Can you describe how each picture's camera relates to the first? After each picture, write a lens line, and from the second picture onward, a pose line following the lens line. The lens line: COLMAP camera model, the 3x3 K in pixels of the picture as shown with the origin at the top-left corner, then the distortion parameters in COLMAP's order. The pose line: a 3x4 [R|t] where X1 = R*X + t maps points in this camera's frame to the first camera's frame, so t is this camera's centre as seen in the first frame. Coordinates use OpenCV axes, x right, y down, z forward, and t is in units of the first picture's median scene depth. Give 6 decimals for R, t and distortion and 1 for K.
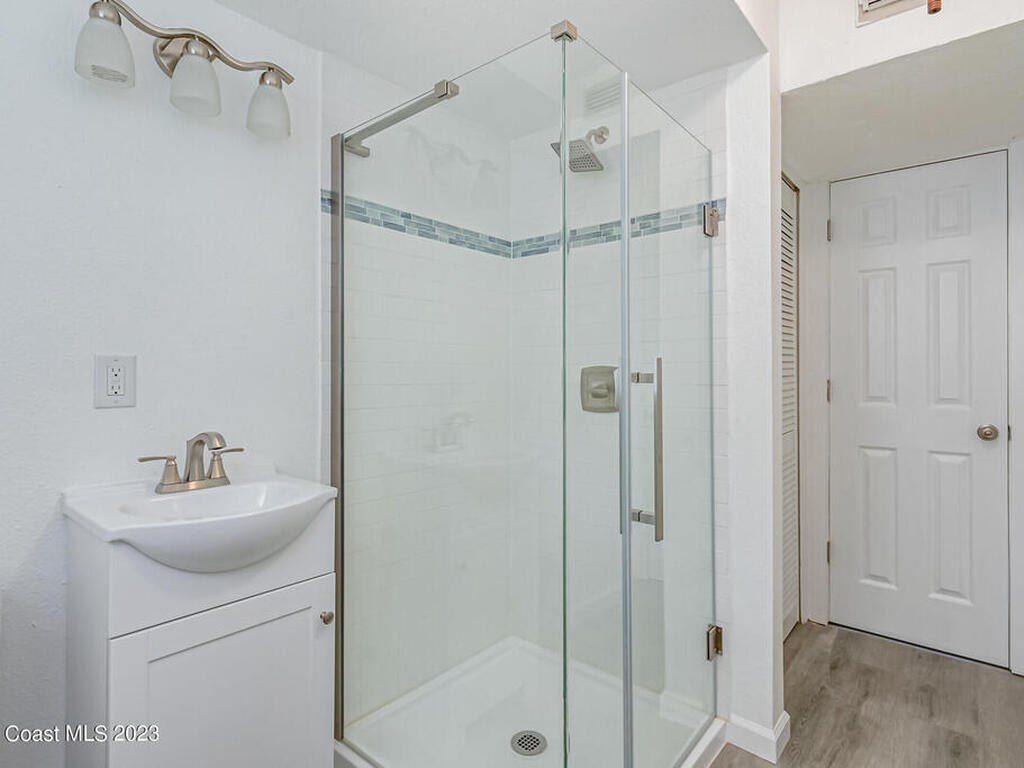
lens RADIAL K [[527.9, 0, 515.4], [0, 527.9, 367.1], [0, 0, 1]] dist [0.000234, -0.000674]
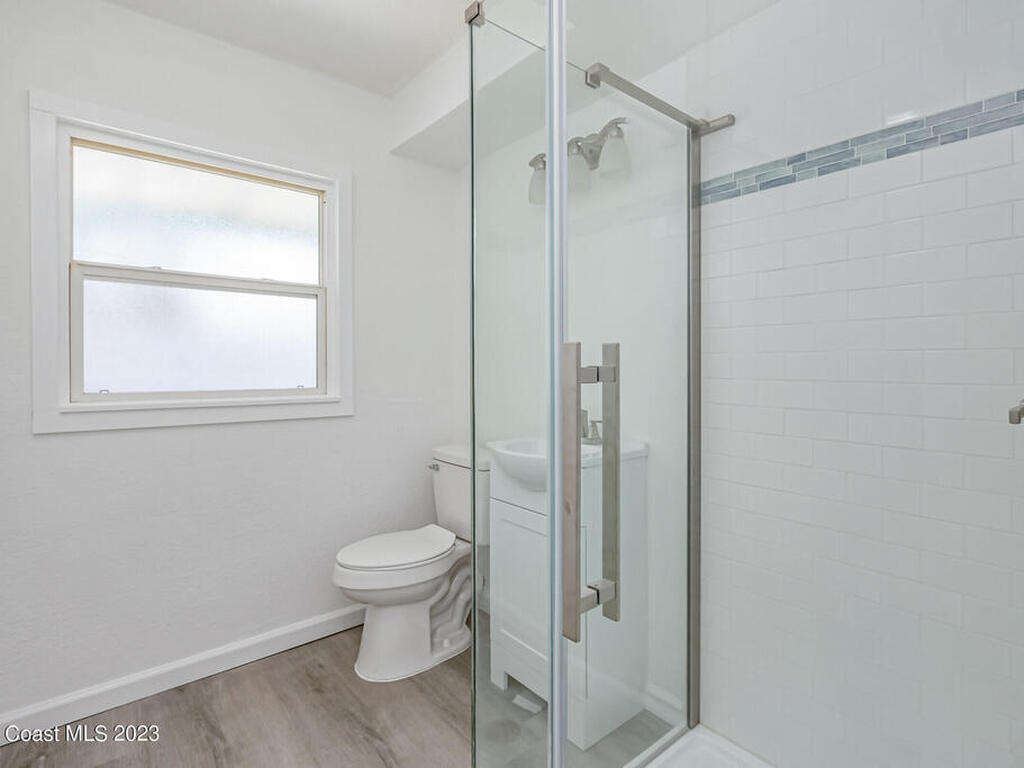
lens RADIAL K [[527.9, 0, 515.4], [0, 527.9, 367.1], [0, 0, 1]] dist [0.000234, -0.000674]
pose [[-0.140999, -0.000152, -0.990010, 0.618818], [0.016327, 0.999864, -0.002479, 0.009307], [0.989875, -0.016514, -0.140977, 0.714968]]
